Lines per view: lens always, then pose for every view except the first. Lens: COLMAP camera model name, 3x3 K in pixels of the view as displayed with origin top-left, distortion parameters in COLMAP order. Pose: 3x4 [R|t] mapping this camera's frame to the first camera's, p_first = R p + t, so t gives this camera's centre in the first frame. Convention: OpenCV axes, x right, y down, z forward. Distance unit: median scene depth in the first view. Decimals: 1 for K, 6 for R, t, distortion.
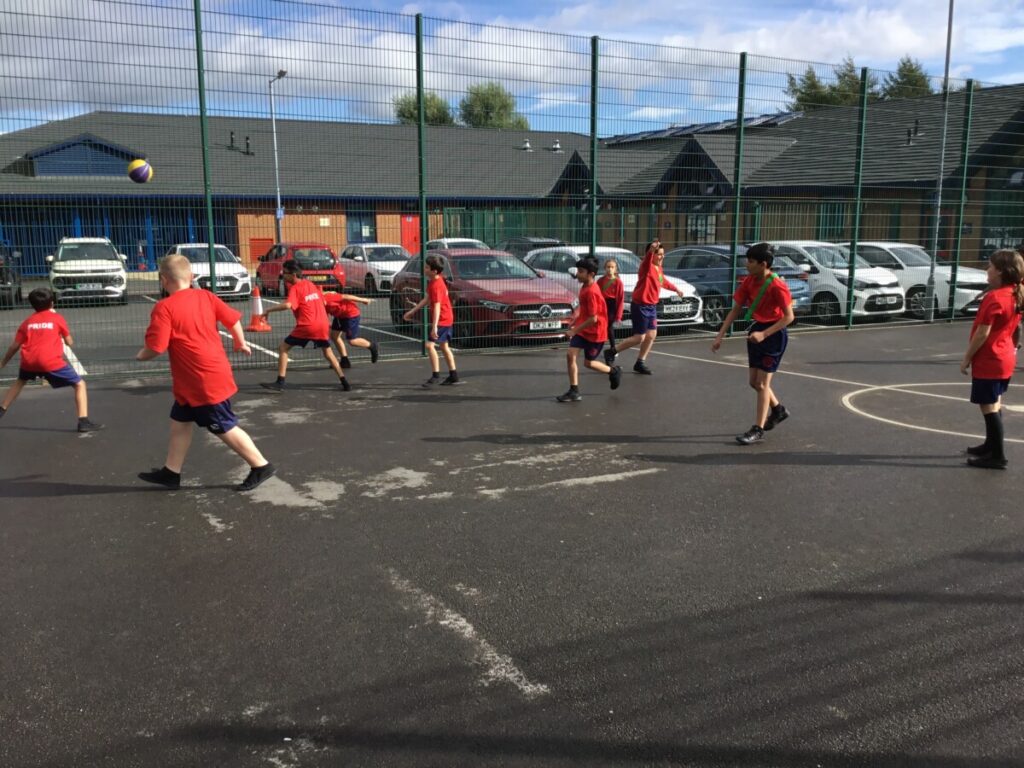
lens RADIAL K [[928.7, 0, 511.7], [0, 928.7, 383.1], [0, 0, 1]] dist [0.009258, 0.000000]
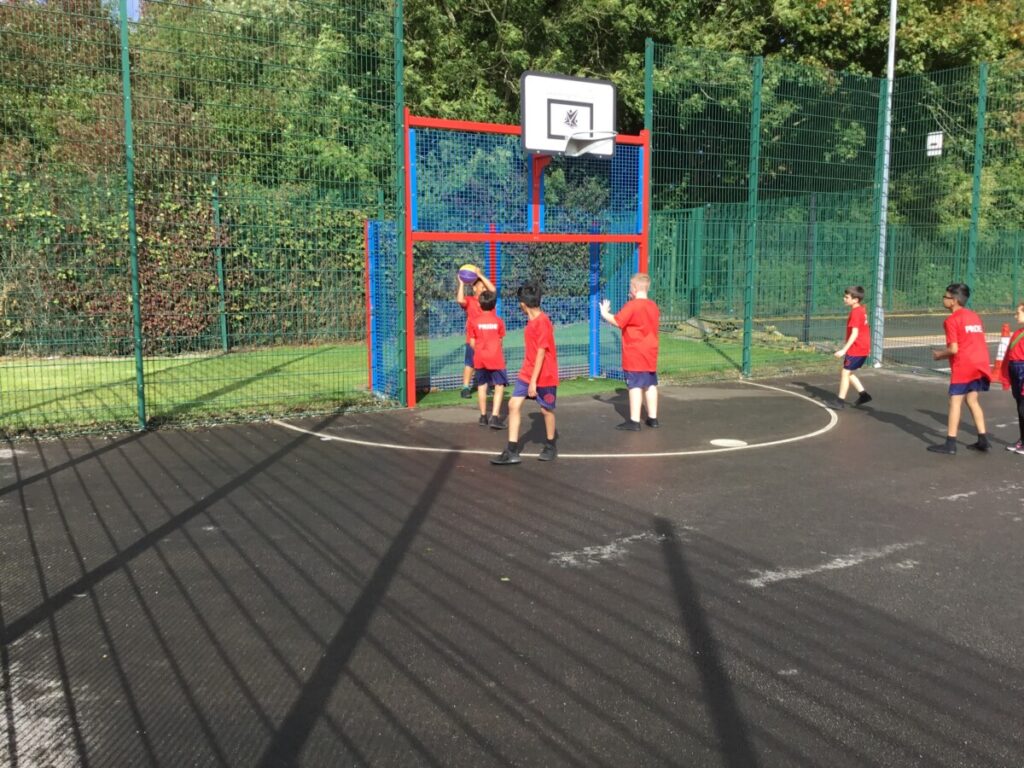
lens RADIAL K [[928.7, 0, 511.9], [0, 928.7, 384.1], [0, 0, 1]] dist [0.009258, 0.000000]
pose [[0.026886, 0.147857, -0.988643, 1.298846], [-0.168502, 0.975519, 0.141312, -0.109052], [0.985335, 0.162789, 0.051142, 0.455198]]
